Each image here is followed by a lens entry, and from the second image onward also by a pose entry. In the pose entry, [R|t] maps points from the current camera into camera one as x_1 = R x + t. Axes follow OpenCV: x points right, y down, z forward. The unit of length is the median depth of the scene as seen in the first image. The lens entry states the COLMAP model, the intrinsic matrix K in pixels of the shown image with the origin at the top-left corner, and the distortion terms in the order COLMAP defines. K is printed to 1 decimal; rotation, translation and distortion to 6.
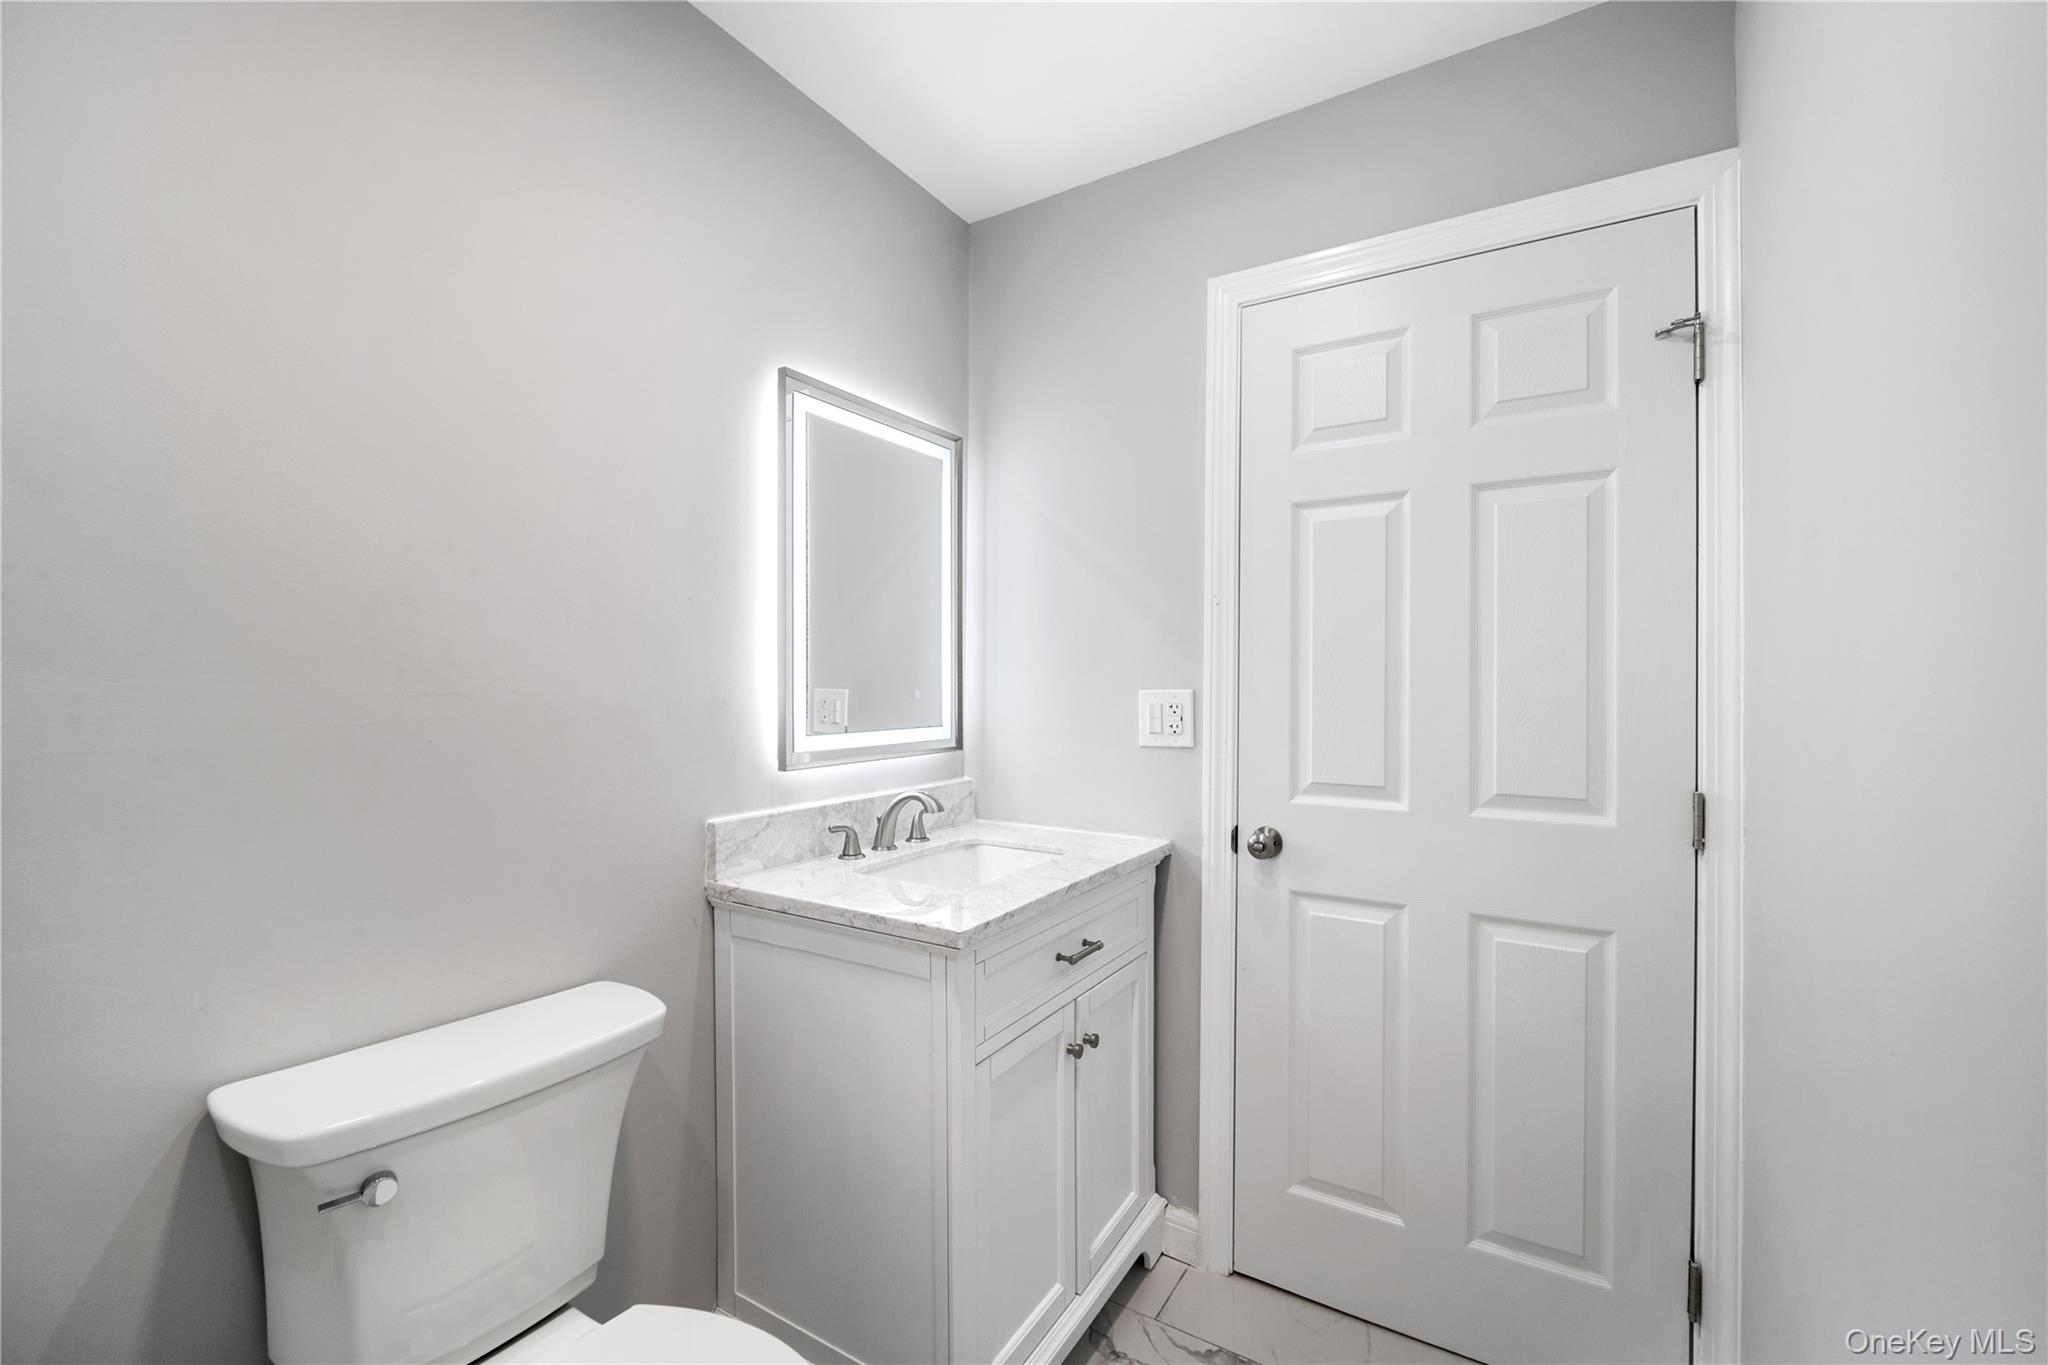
lens RADIAL K [[838.9, 0, 1024.0], [0, 838.9, 682.5], [0, 0, 1]] dist [-0.001869, 0.000025]
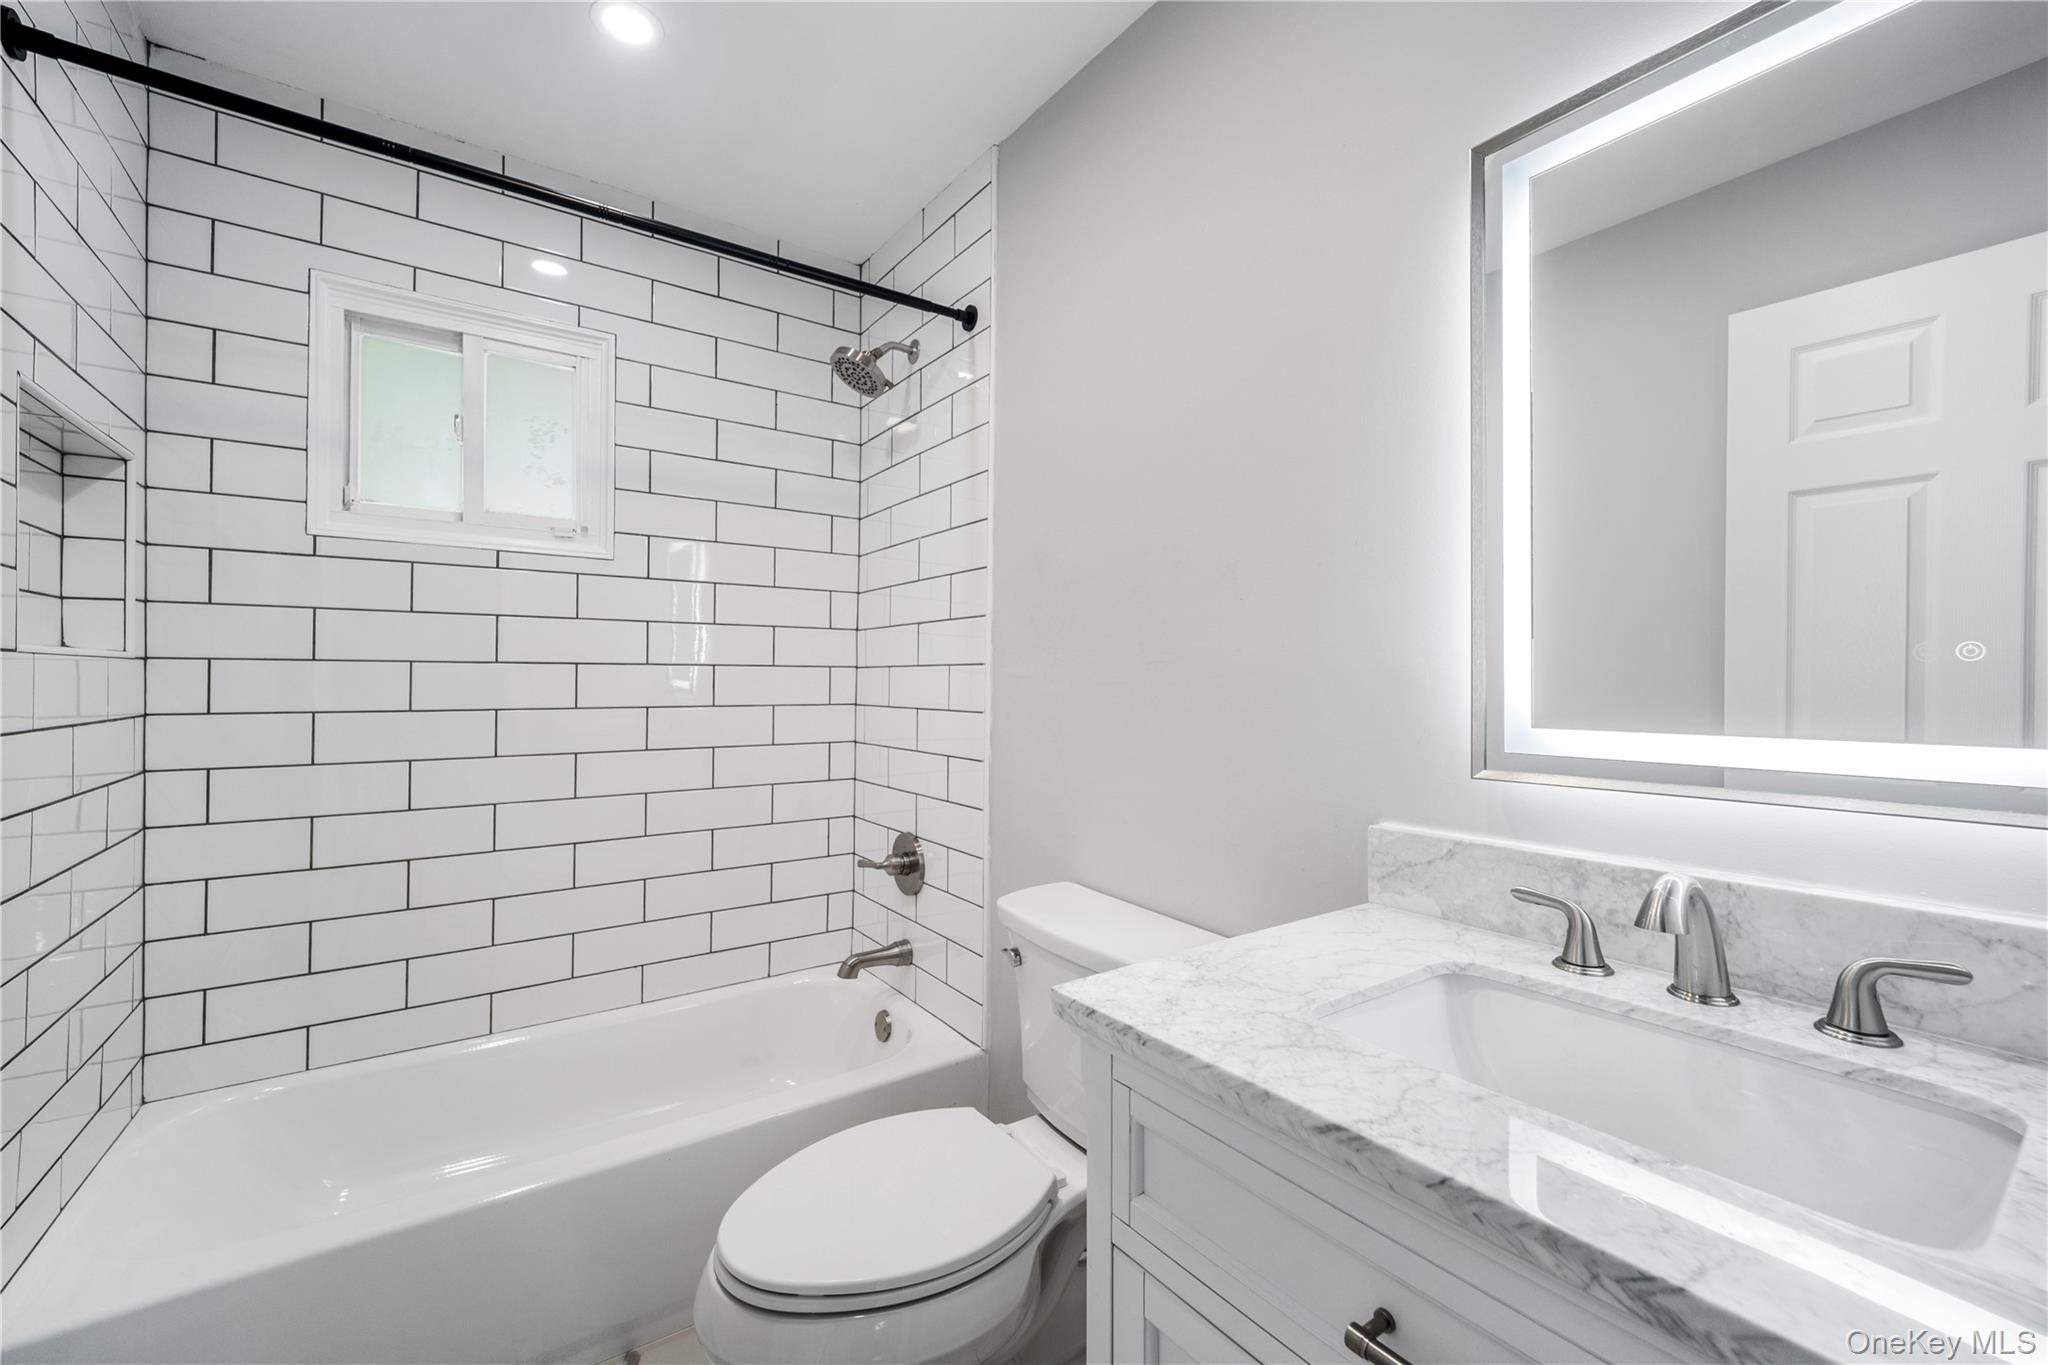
lens RADIAL K [[838.9, 0, 1024.0], [0, 838.9, 682.5], [0, 0, 1]] dist [-0.001869, 0.000025]
pose [[-0.388362, 0.001420, -0.921506, 0.476227], [0.000679, 0.999999, 0.001255, 0.035187], [0.921507, -0.000138, -0.388363, 1.029929]]
